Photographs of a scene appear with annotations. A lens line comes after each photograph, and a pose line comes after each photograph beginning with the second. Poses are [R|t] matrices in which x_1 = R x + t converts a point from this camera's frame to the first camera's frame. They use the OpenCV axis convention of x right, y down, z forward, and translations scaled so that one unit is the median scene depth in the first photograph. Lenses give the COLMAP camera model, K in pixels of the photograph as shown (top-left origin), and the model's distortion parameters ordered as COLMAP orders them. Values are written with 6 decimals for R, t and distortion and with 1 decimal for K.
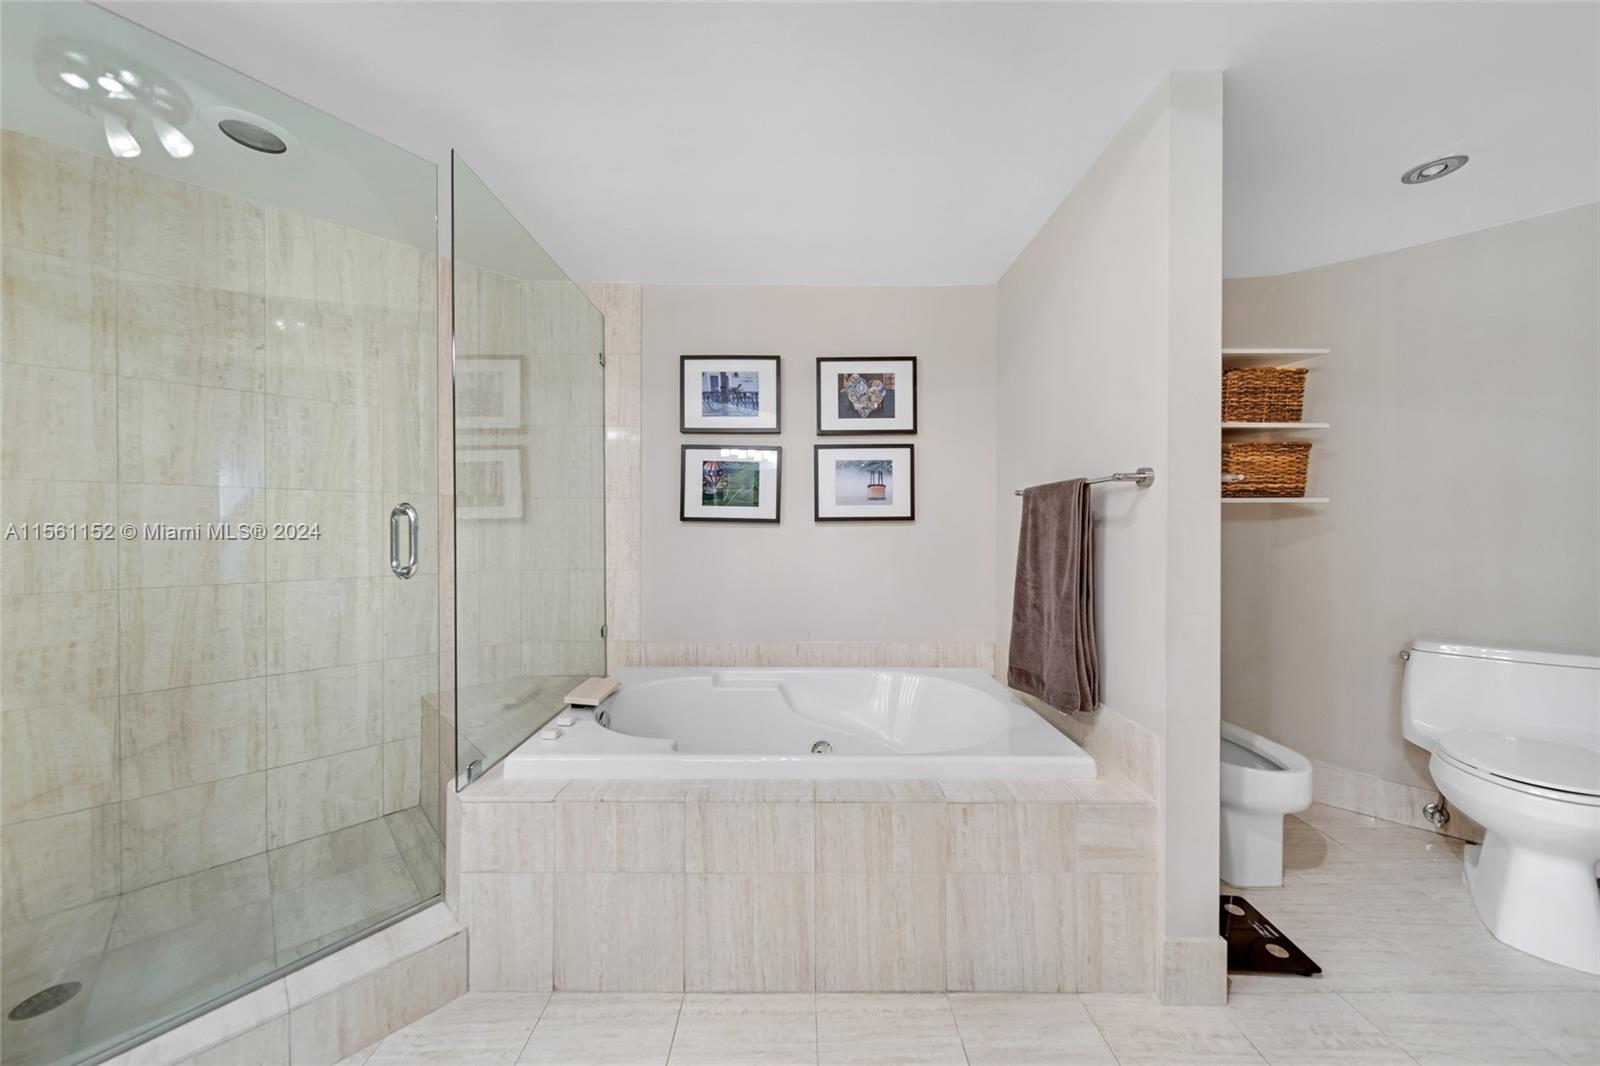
lens RADIAL K [[551.5, 0, 797.2], [0, 551.5, 532.3], [0, 0, 1]] dist [0.005405, -0.000282]
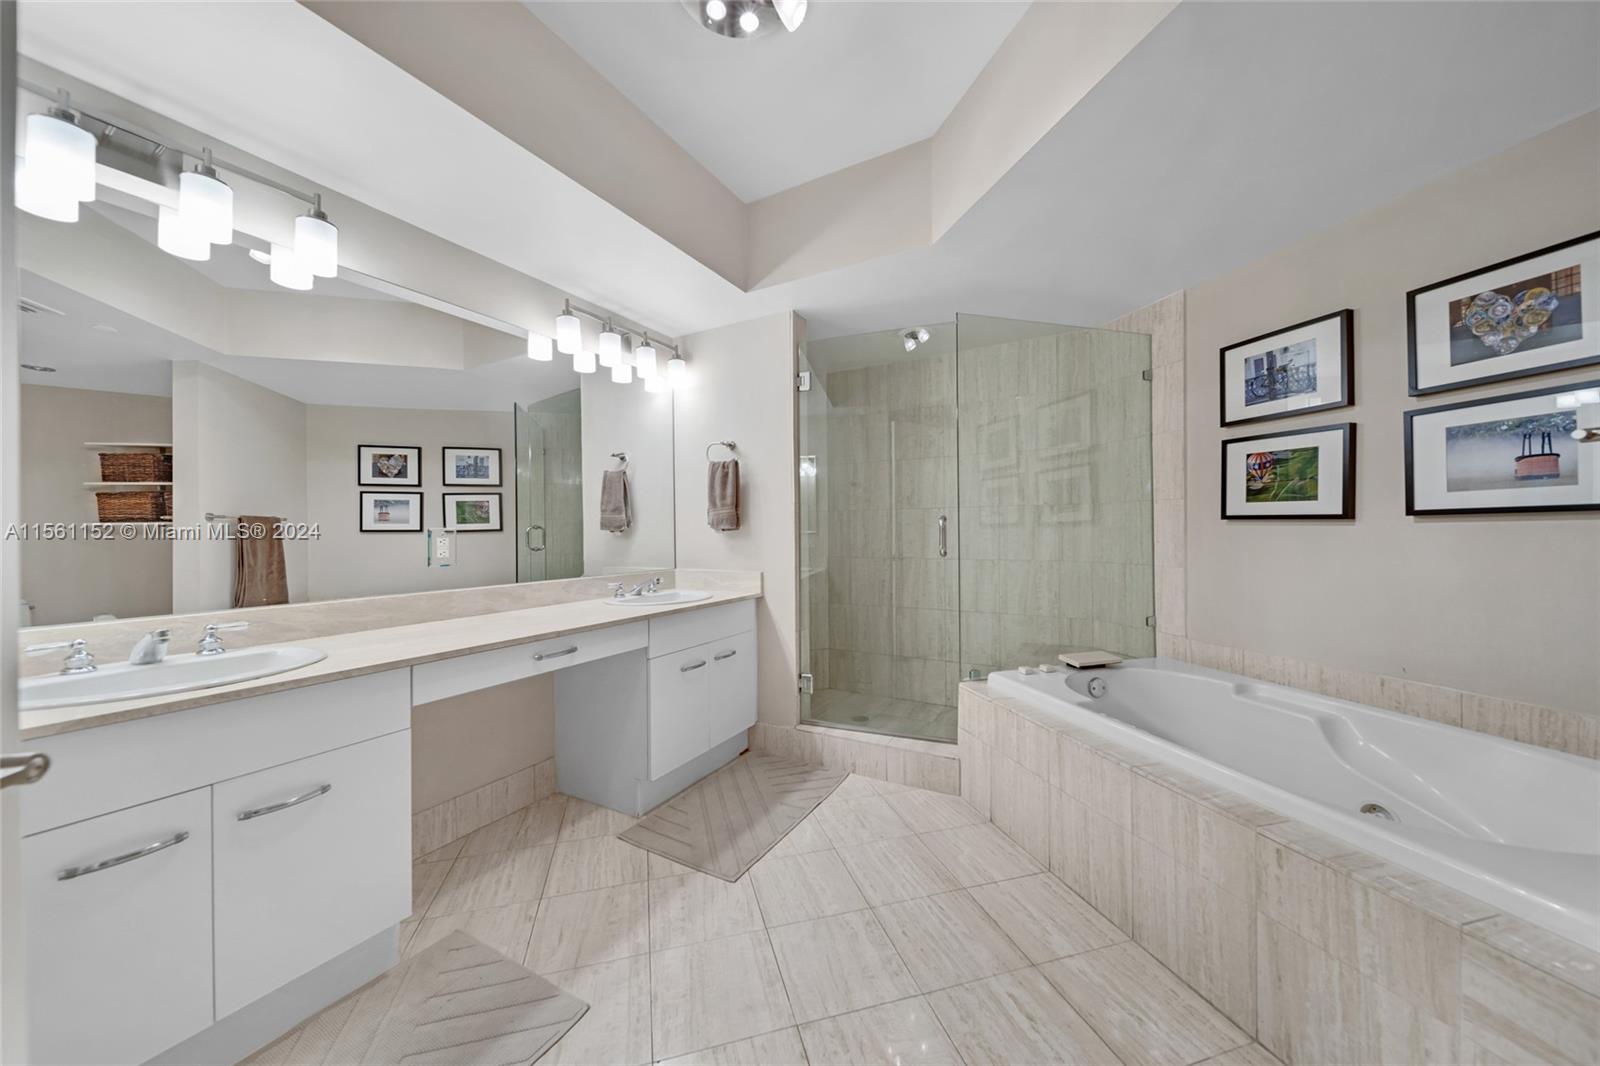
lens RADIAL K [[551.5, 0, 794.0], [0, 551.5, 530.6], [0, 0, 1]] dist [0.005405, -0.000282]
pose [[0.271476, -0.003404, -0.962439, 0.522098], [0.001726, 0.999994, -0.003050, 0.000302], [0.962444, -0.000833, 0.271480, 0.016888]]
